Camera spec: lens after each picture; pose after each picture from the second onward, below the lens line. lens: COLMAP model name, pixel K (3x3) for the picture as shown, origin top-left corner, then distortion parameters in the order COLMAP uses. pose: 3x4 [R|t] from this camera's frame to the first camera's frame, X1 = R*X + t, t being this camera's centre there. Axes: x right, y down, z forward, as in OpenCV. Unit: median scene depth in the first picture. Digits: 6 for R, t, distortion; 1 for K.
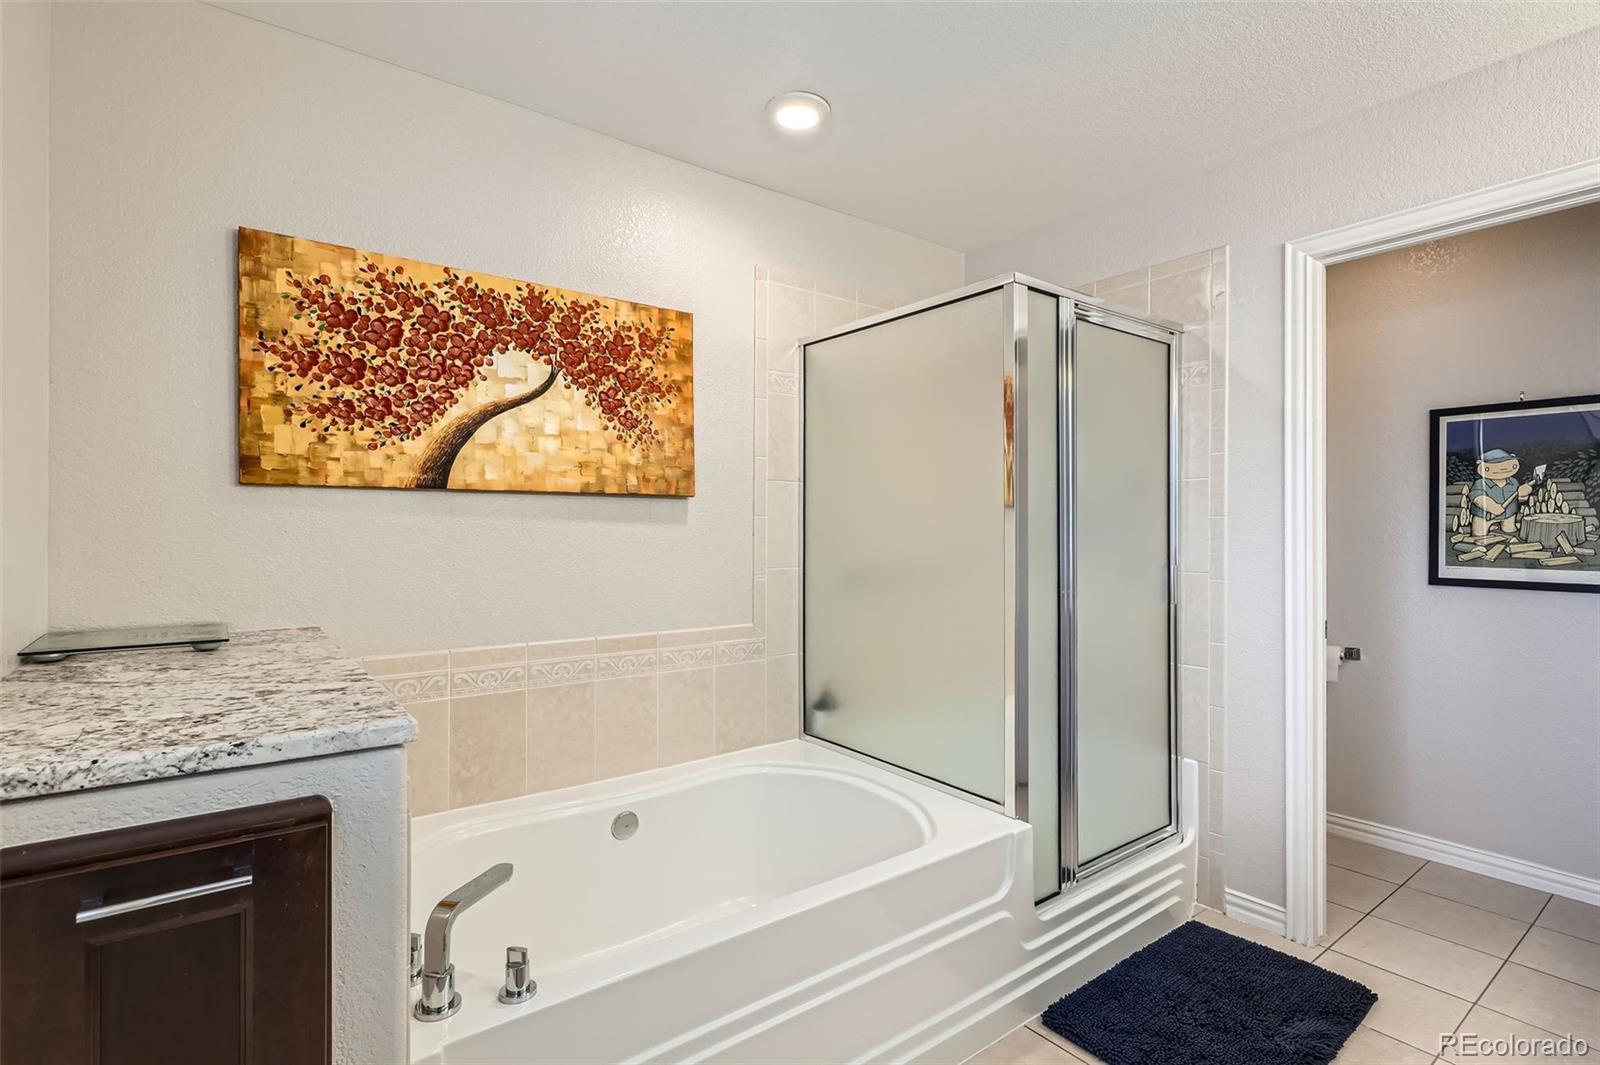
lens RADIAL K [[774.8, 0, 799.0], [0, 774.8, 531.9], [0, 0, 1]] dist [0.006172, -0.002189]
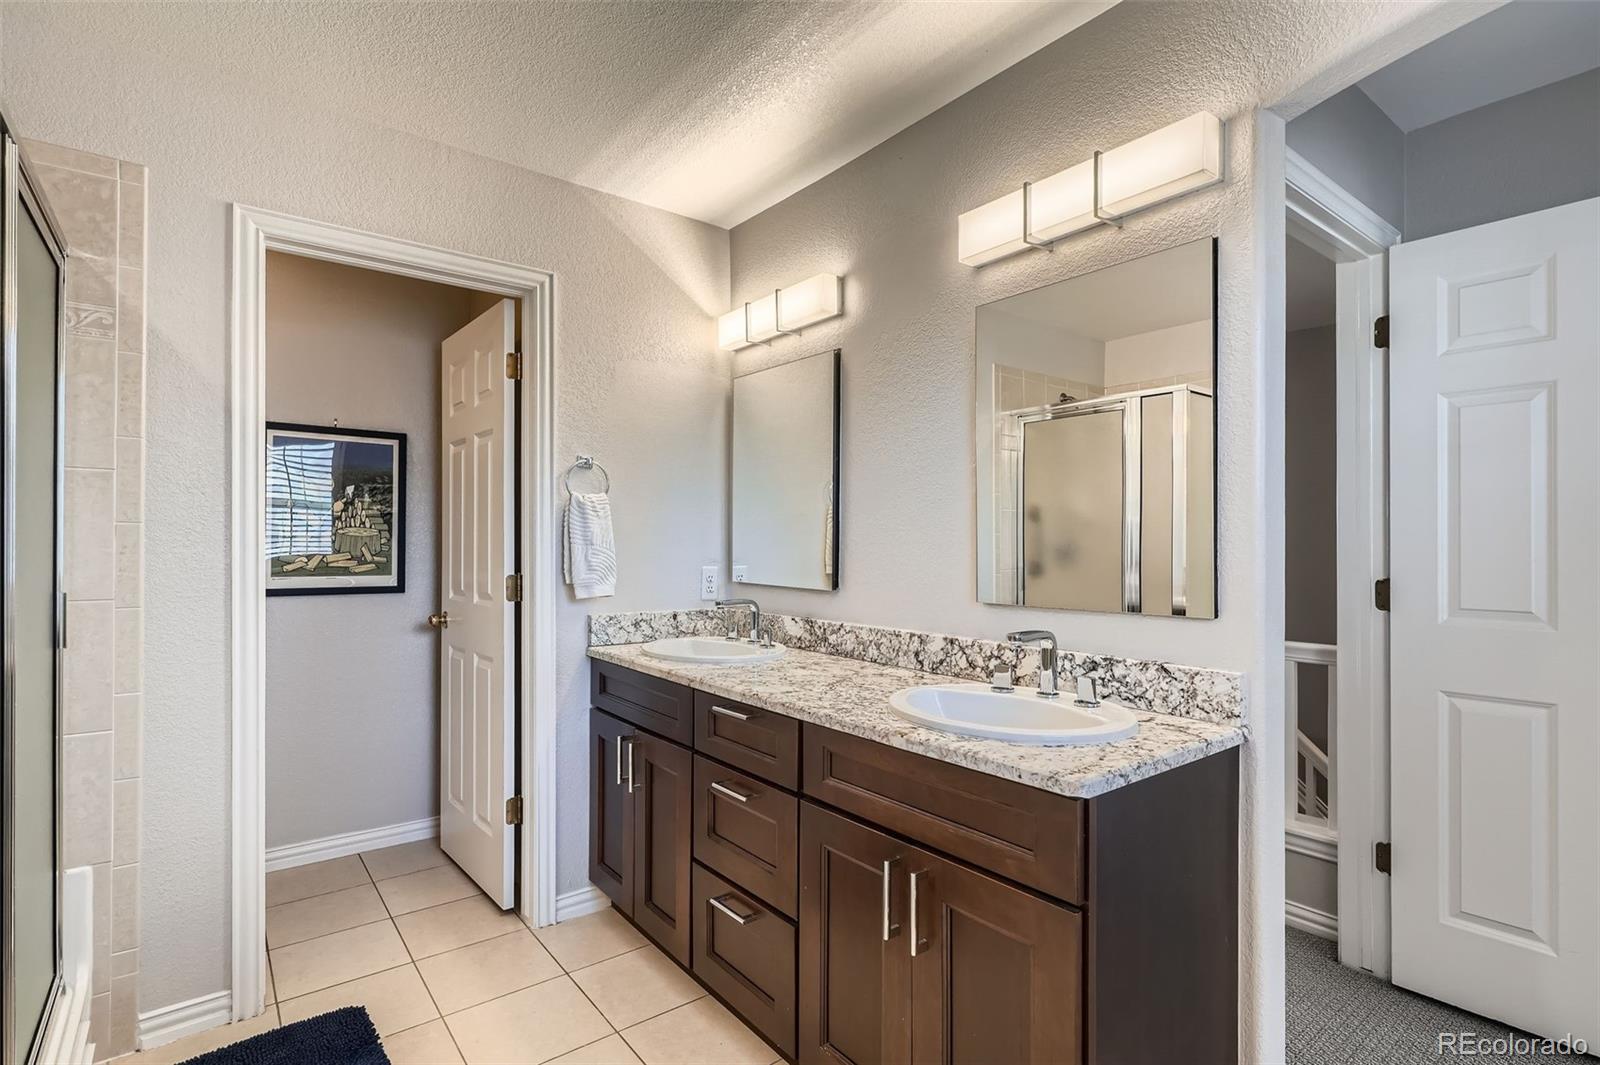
lens RADIAL K [[774.8, 0, 797.1], [0, 774.8, 539.7], [0, 0, 1]] dist [0.006172, -0.002189]
pose [[-0.021225, 0.004693, 0.999764, -0.215582], [0.000204, 0.999989, -0.004690, -0.000033], [-0.999775, 0.000104, -0.021226, 0.368292]]
